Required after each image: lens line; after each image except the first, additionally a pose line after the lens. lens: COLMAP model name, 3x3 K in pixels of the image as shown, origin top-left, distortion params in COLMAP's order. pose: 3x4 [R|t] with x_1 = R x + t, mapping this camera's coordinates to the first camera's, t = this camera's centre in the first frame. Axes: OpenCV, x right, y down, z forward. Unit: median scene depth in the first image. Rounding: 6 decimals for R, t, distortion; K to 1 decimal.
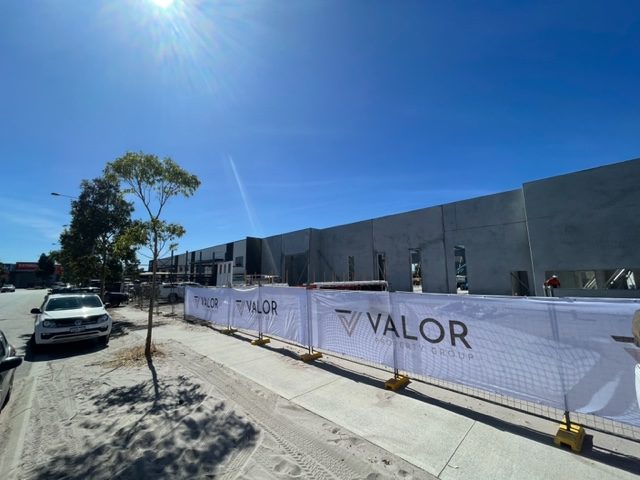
lens RADIAL K [[258.6, 0, 320.0], [0, 258.6, 240.0], [0, 0, 1]] dist [-0.001233, -0.000370]
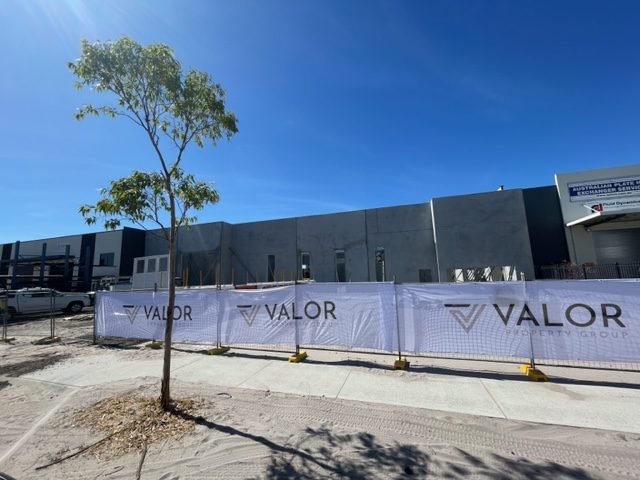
lens RADIAL K [[258.6, 0, 320.0], [0, 258.6, 240.0], [0, 0, 1]] dist [-0.001233, -0.000370]
pose [[0.889729, 0.050375, 0.453701, -0.733828], [-0.046721, 0.998722, -0.019268, 0.086454], [-0.454092, -0.004054, 0.890946, 0.407342]]
